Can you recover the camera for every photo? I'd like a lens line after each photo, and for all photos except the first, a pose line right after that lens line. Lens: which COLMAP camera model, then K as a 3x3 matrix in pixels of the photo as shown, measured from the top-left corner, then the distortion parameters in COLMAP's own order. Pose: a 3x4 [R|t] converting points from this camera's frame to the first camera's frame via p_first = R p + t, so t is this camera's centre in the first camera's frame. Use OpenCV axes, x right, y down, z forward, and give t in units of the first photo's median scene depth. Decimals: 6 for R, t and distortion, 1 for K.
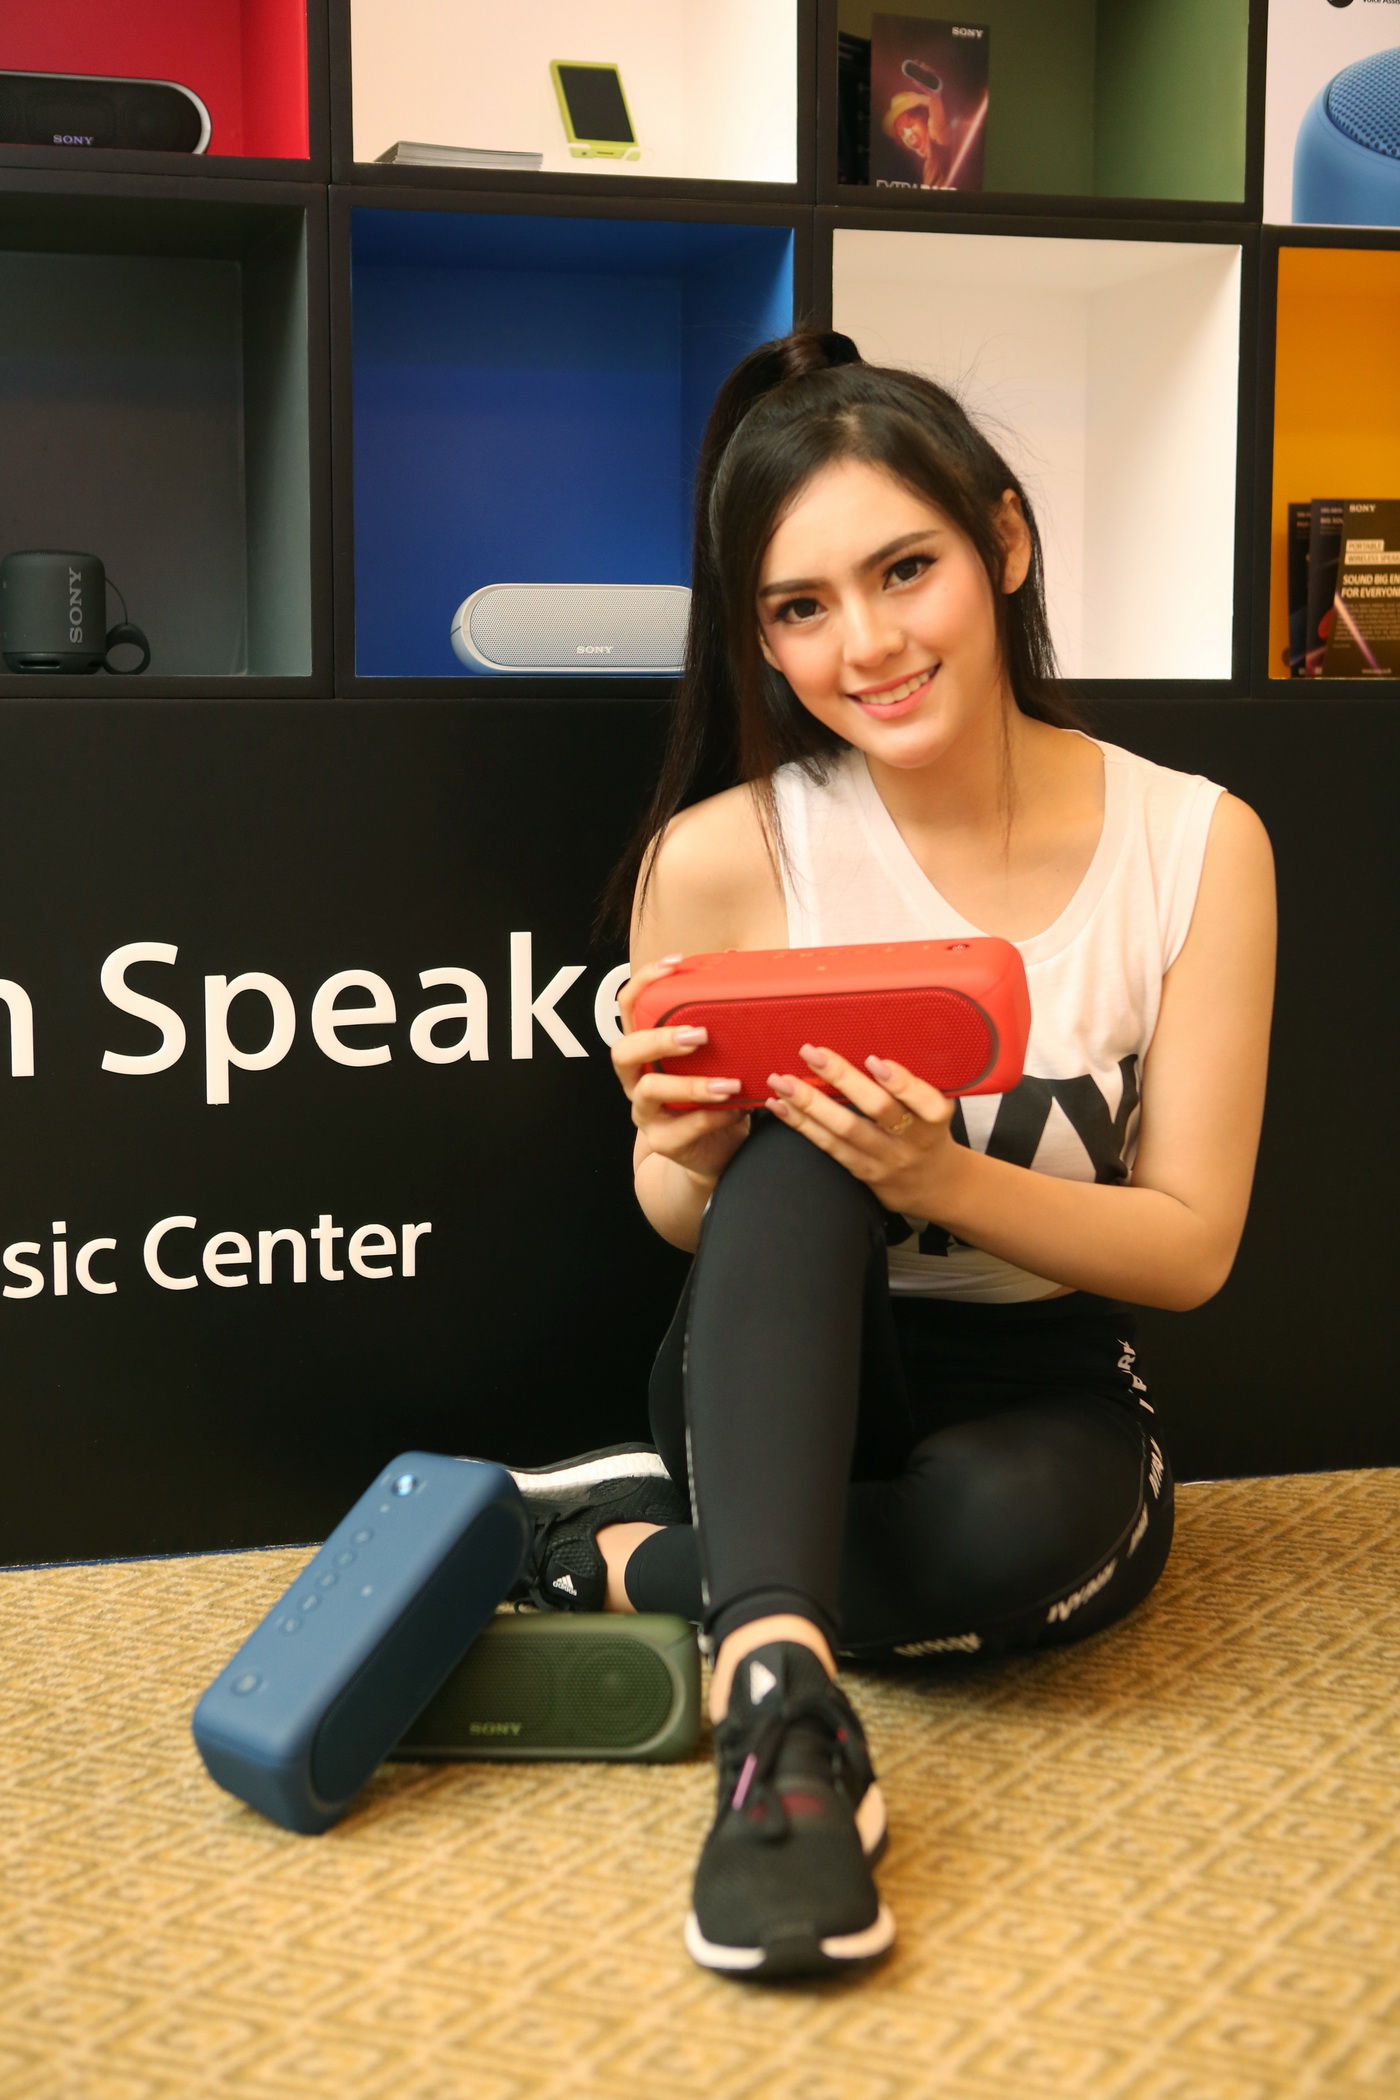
lens RADIAL K [[3119.3, 0, 708.6], [0, 3119.3, 1040.5], [0, 0, 1]] dist [0.006593, 0.000000]
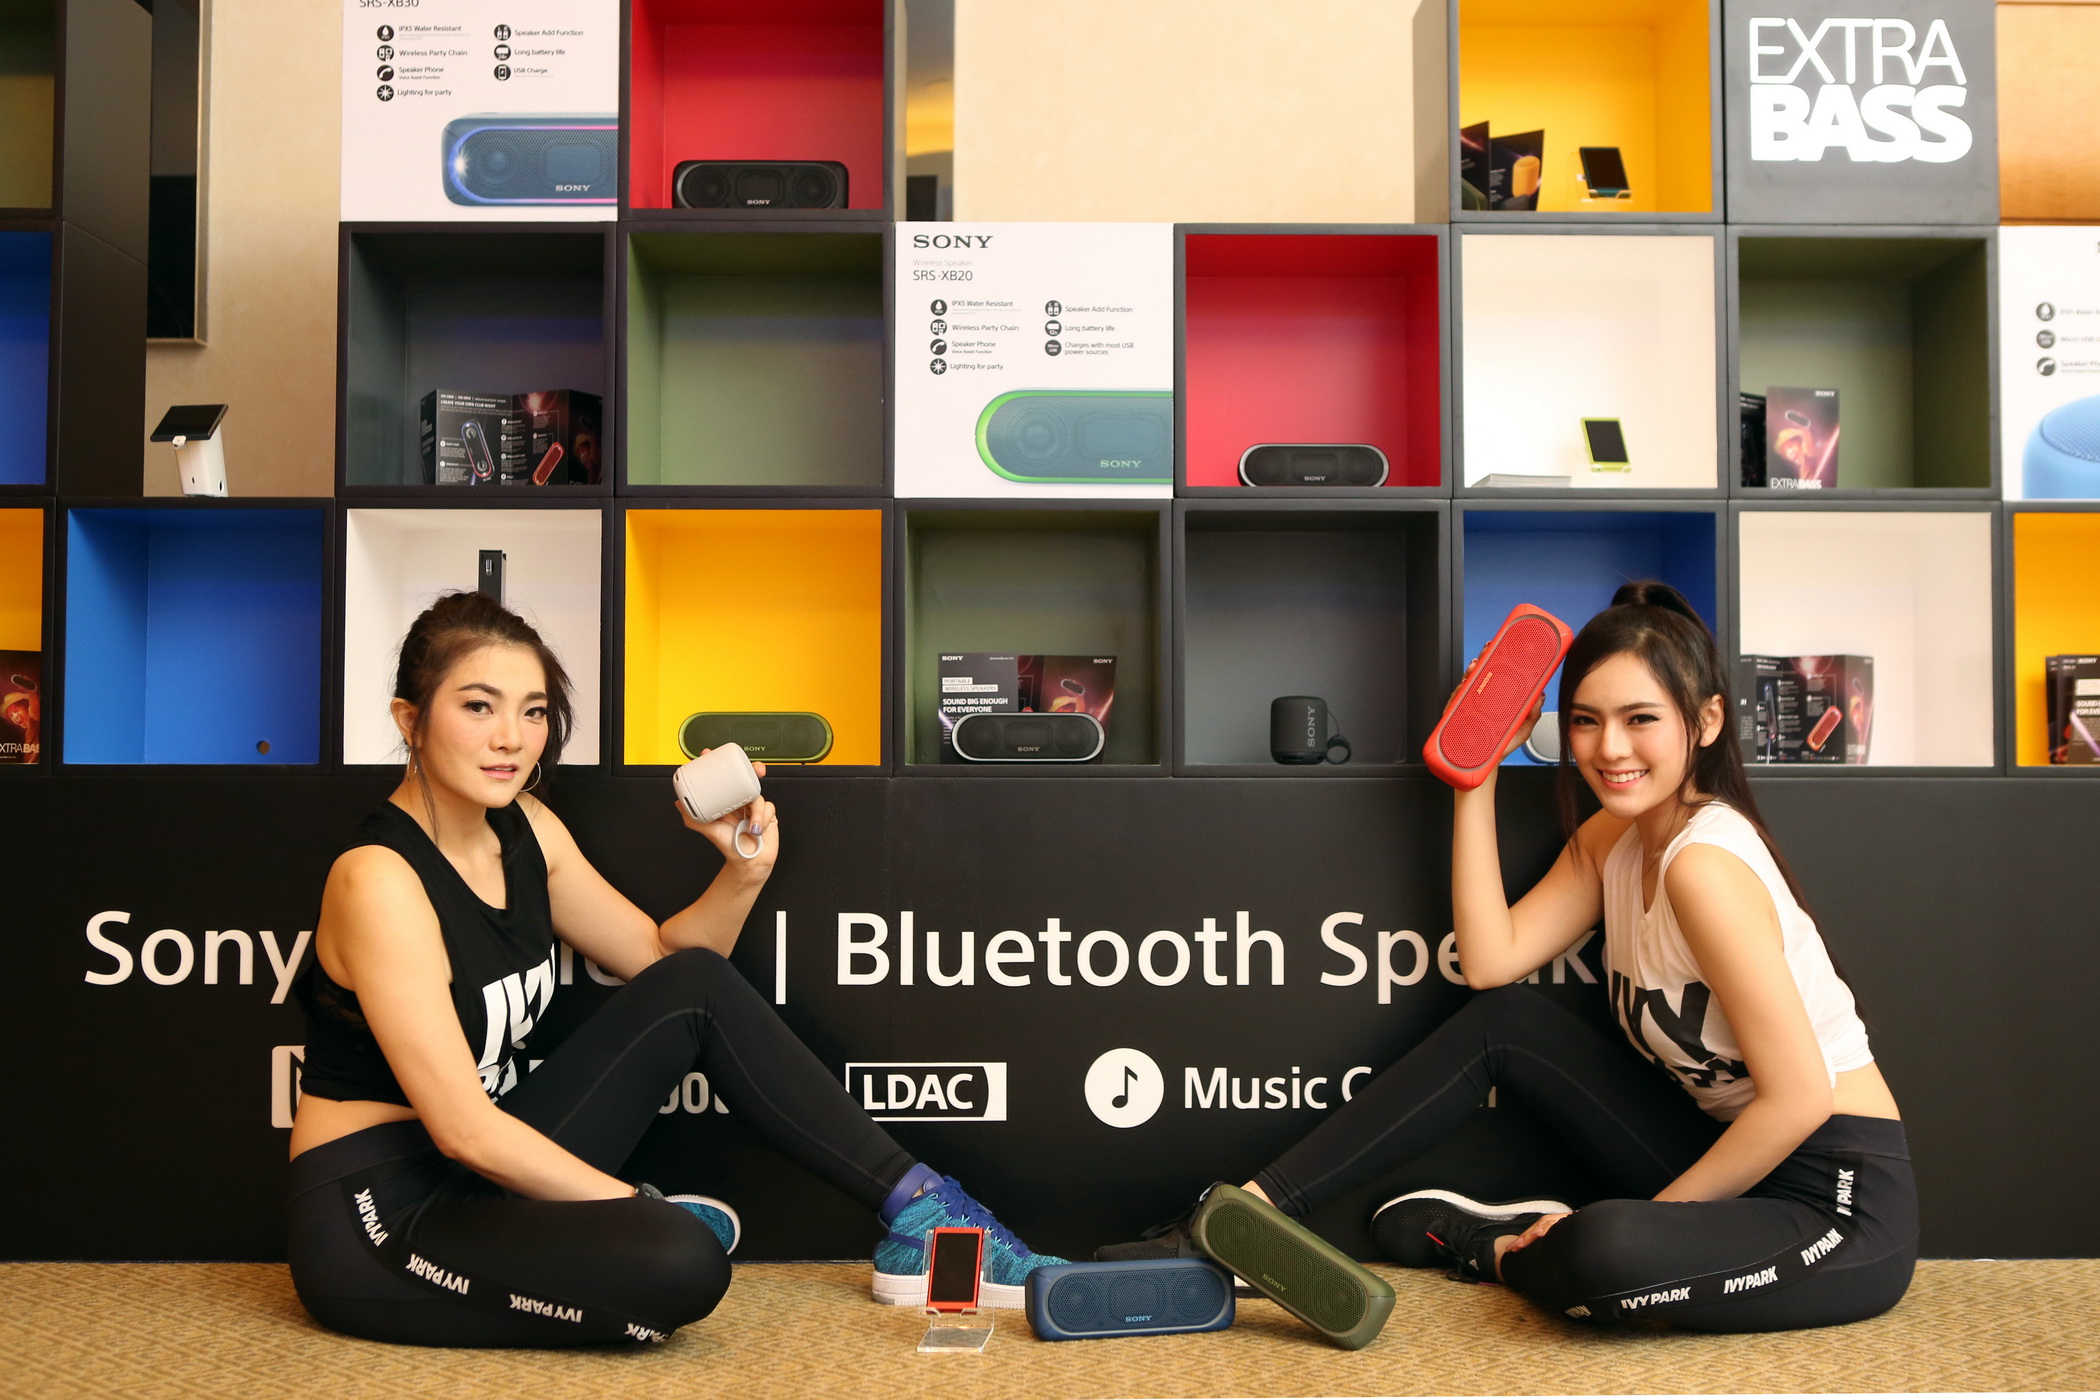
lens RADIAL K [[2525.1, 0, 1053.3], [0, 2525.1, 691.7], [0, 0, 1]] dist [0.004127, 0.000000]
pose [[0.954317, -0.008025, -0.298689, 0.094356], [-0.029845, 0.992080, -0.122008, 0.025079], [0.297302, 0.125348, 0.946519, -0.443651]]
